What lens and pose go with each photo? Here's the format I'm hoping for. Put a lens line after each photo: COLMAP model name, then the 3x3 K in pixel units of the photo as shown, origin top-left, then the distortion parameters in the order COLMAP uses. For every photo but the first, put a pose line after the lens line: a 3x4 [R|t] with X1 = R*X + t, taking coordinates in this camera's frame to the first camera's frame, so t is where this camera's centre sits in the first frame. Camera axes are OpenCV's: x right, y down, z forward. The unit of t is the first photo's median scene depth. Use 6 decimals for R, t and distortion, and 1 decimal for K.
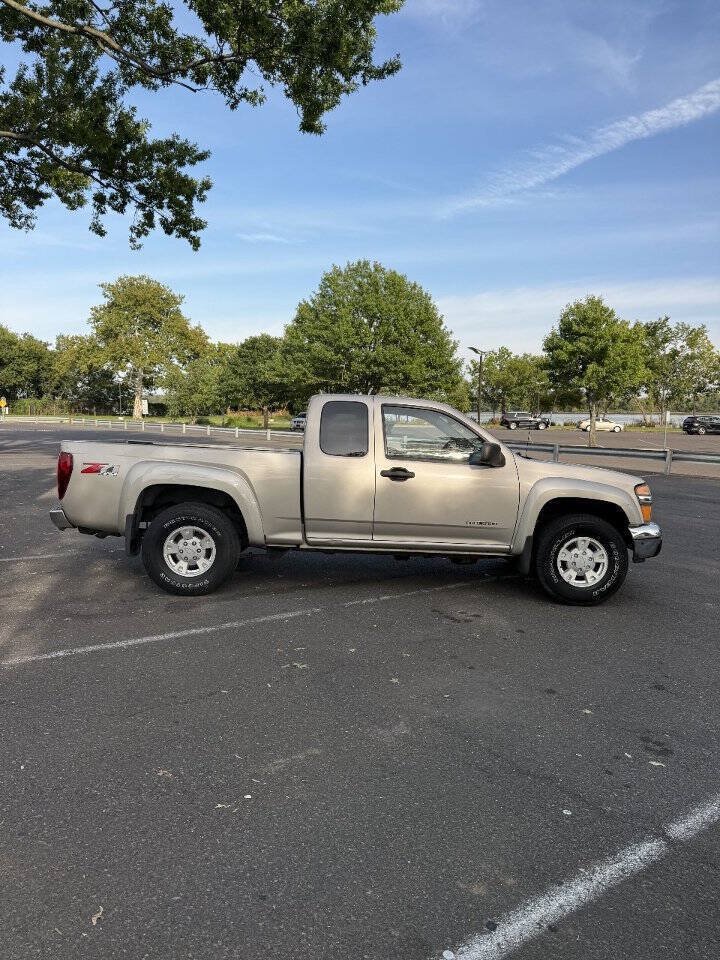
lens RADIAL K [[666.2, 0, 356.2], [0, 666.2, 484.8], [0, 0, 1]] dist [0.101688, -0.162477]
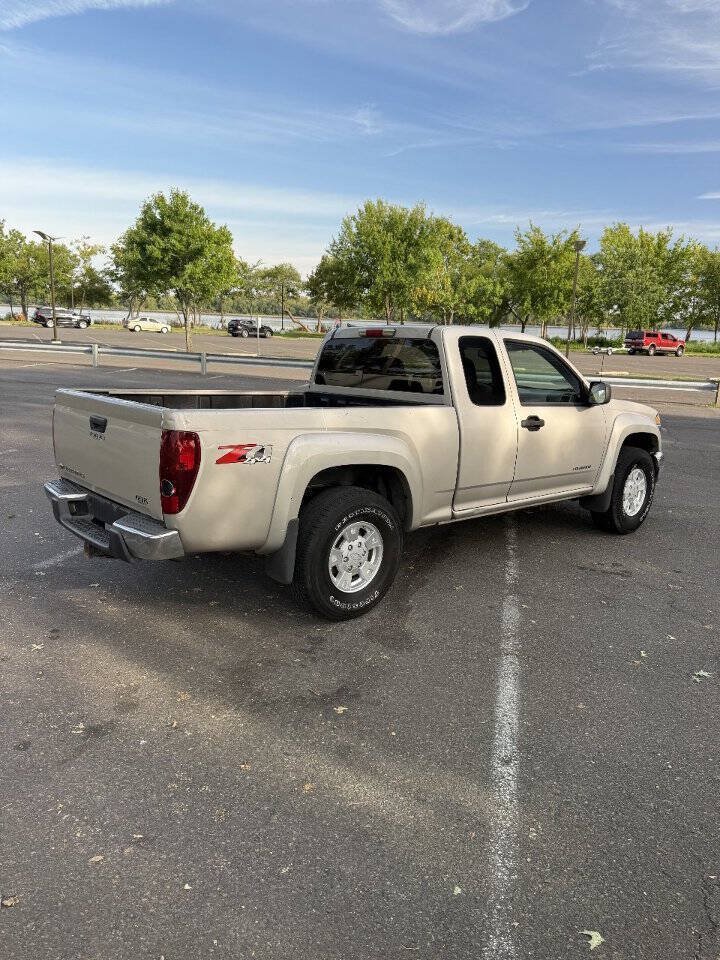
lens RADIAL K [[666.2, 0, 356.2], [0, 666.2, 484.8], [0, 0, 1]] dist [0.101688, -0.162477]
pose [[0.775522, -0.132237, 0.617316, -0.209480], [0.040175, 0.986172, 0.160780, -0.027328], [-0.630041, -0.099888, 0.770111, 0.147229]]
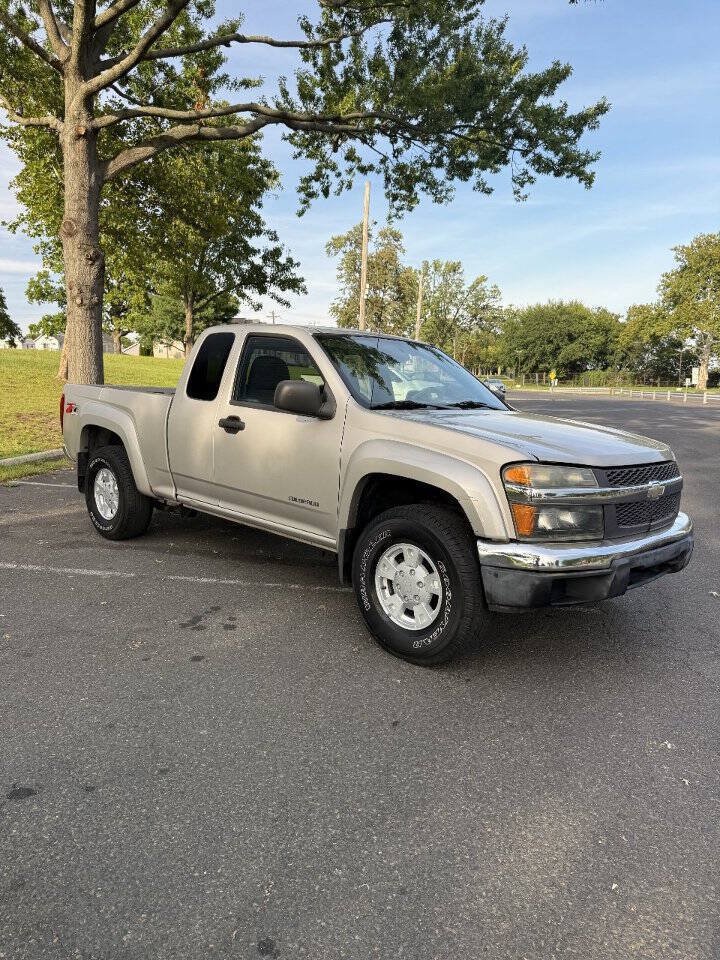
lens RADIAL K [[680.4, 0, 366.5], [0, 680.4, 478.6], [0, 0, 1]] dist [0.008560, -0.008727]
pose [[0.695768, 0.092392, -0.712300, 0.230291], [-0.071142, 0.995681, 0.059659, -0.003602], [0.714735, 0.009166, 0.699335, 0.178893]]
